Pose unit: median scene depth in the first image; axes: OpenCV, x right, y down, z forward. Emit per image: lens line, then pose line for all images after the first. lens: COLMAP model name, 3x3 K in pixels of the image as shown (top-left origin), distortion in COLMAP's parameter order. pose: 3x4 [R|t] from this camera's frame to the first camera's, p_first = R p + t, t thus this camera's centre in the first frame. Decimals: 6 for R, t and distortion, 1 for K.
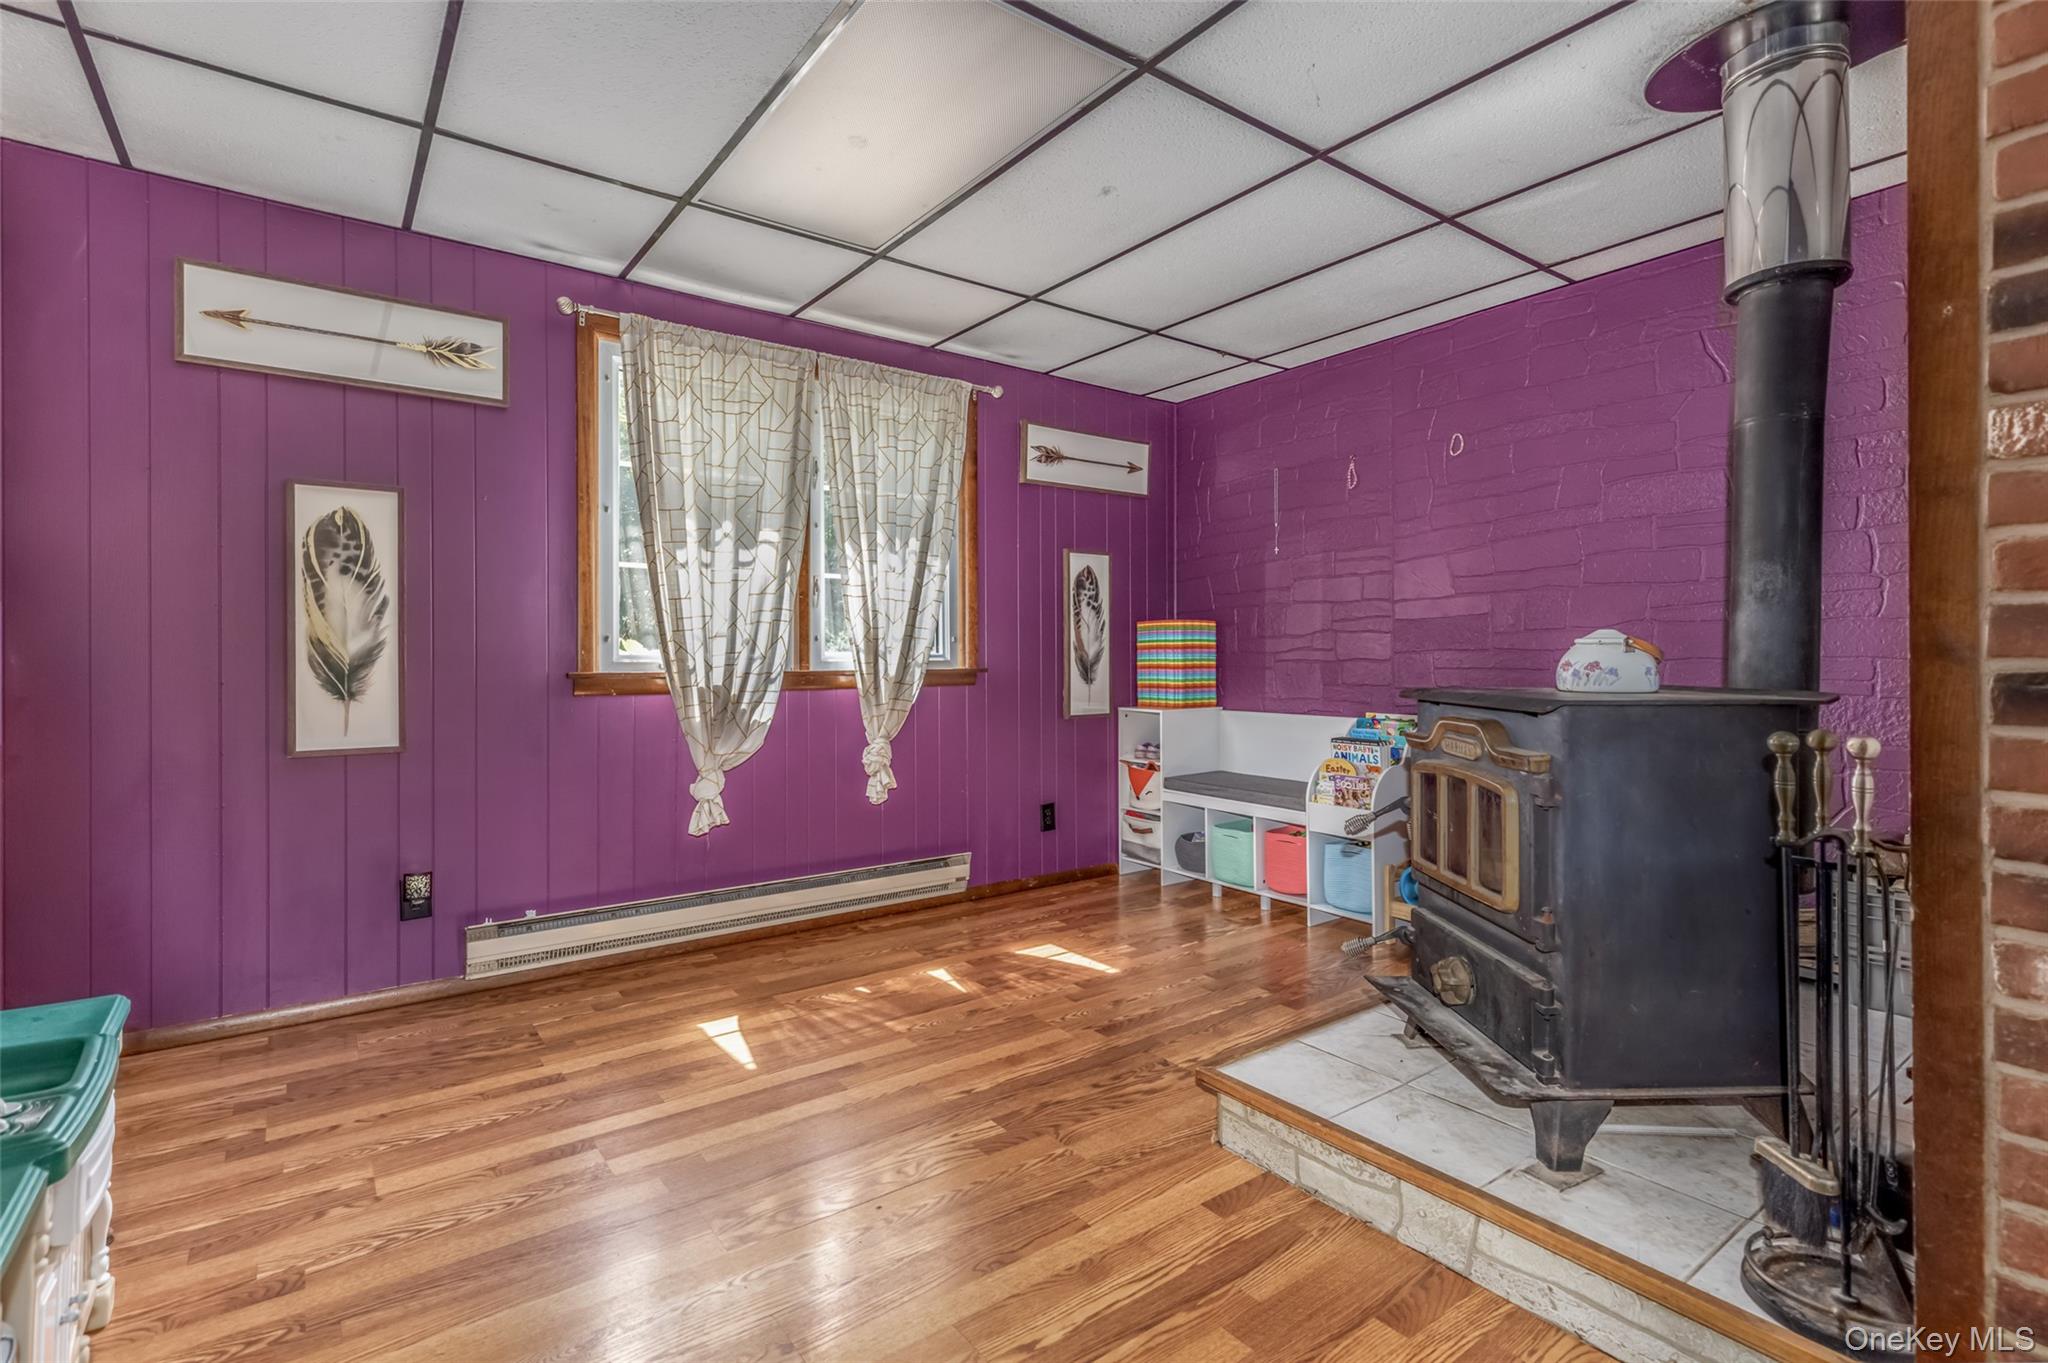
lens RADIAL K [[916.8, 0, 1021.3], [0, 916.8, 655.9], [0, 0, 1]] dist [0.001286, -0.000590]
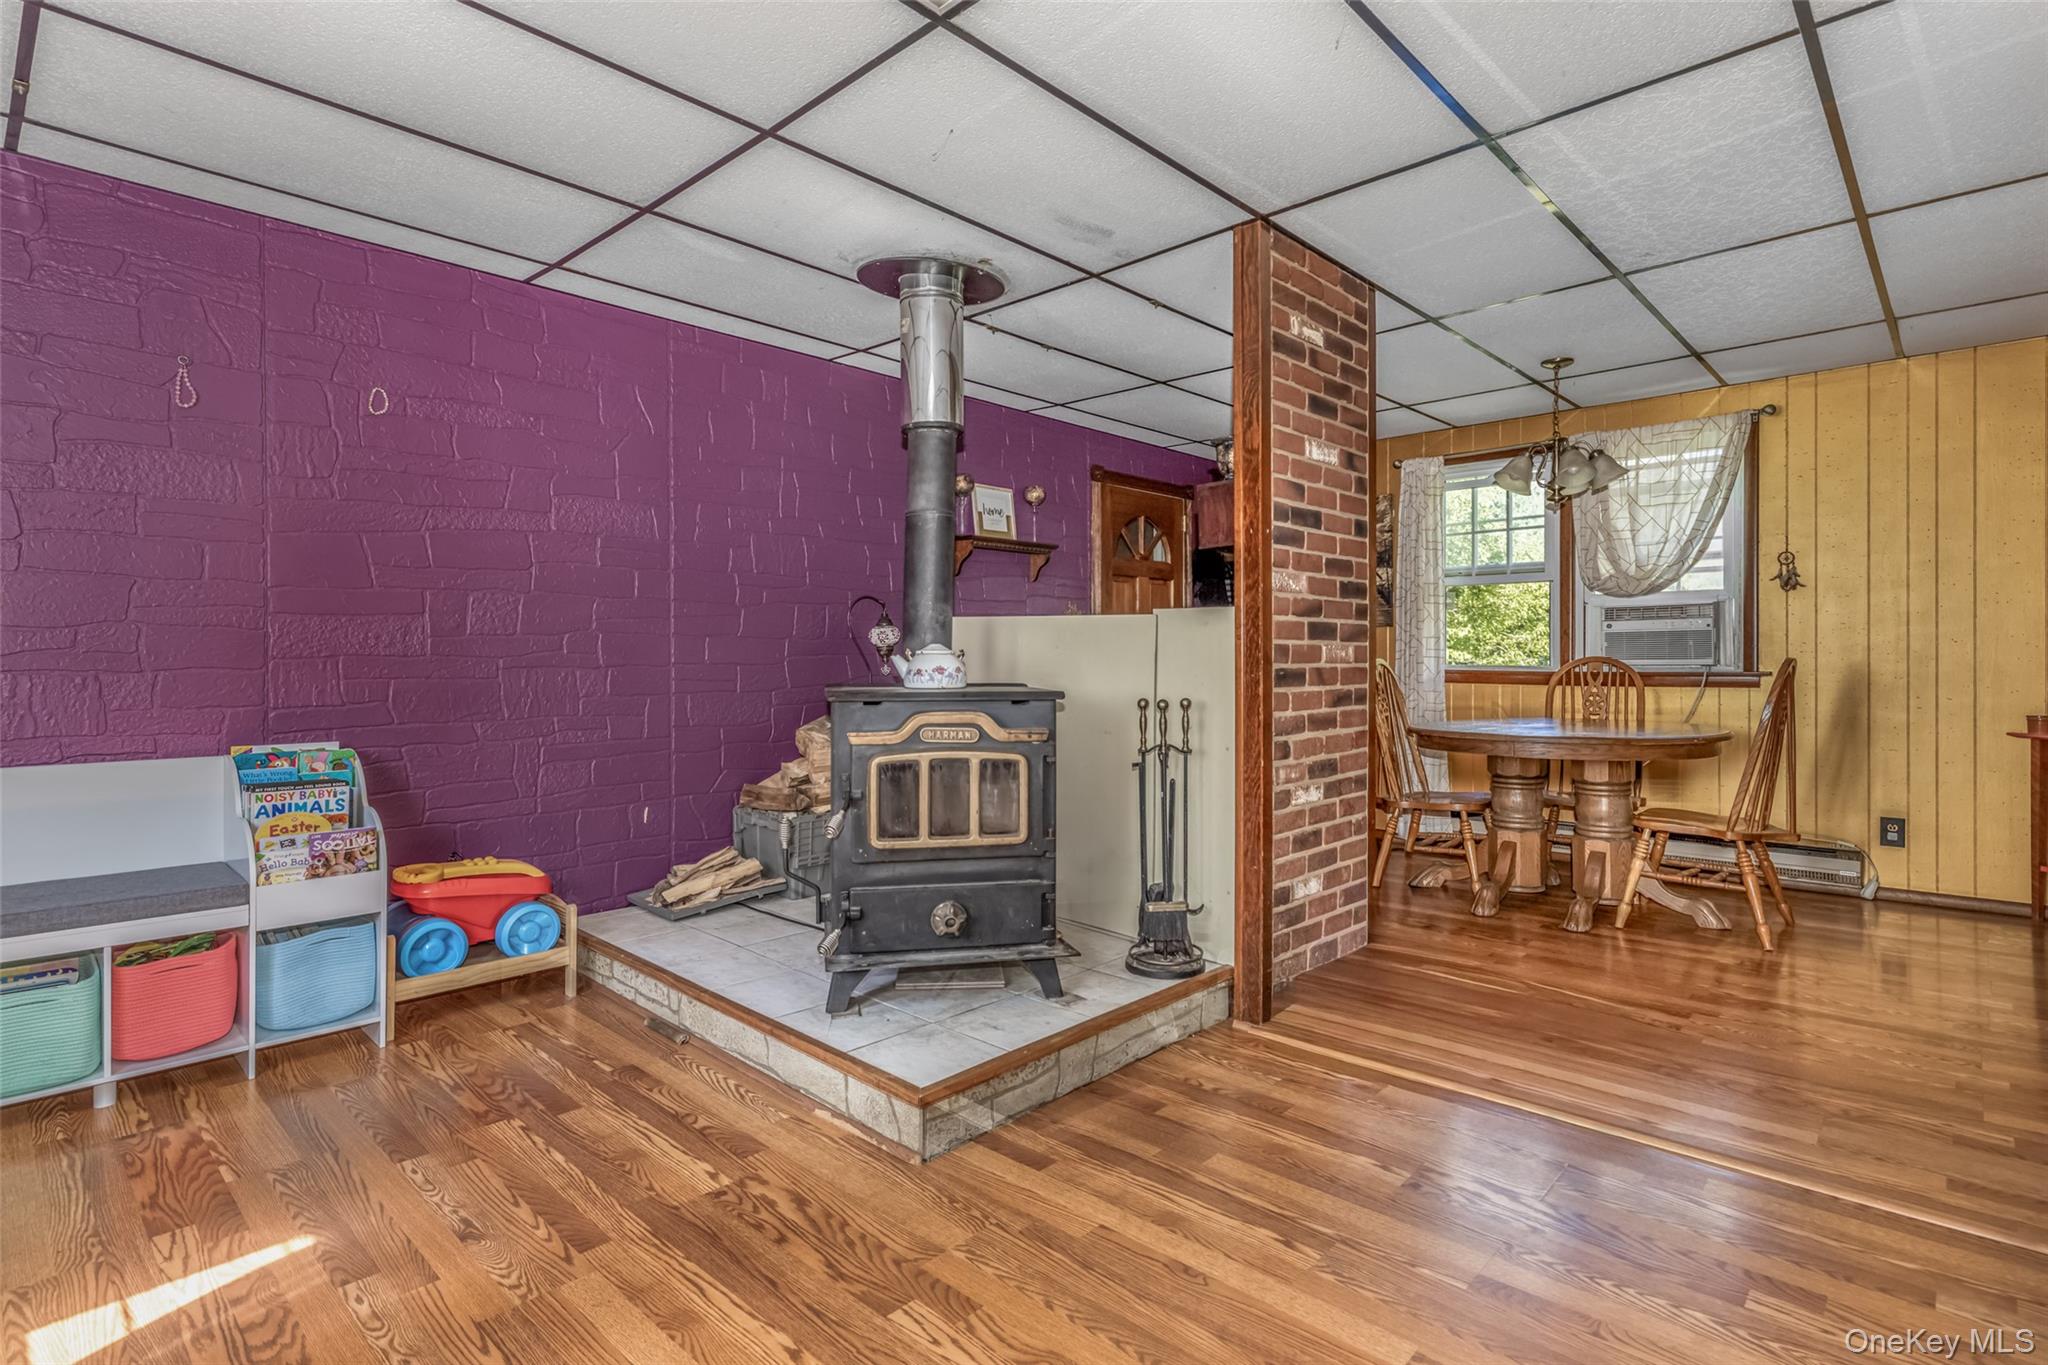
lens RADIAL K [[946.7, 0, 1024.8], [0, 946.7, 671.2], [0, 0, 1]] dist [-0.002324, -0.000187]
pose [[-0.138648, 0.000534, 0.990342, -0.744979], [0.000530, 1.000000, -0.000466, 0.012452], [-0.990342, 0.000460, -0.138648, 0.971105]]
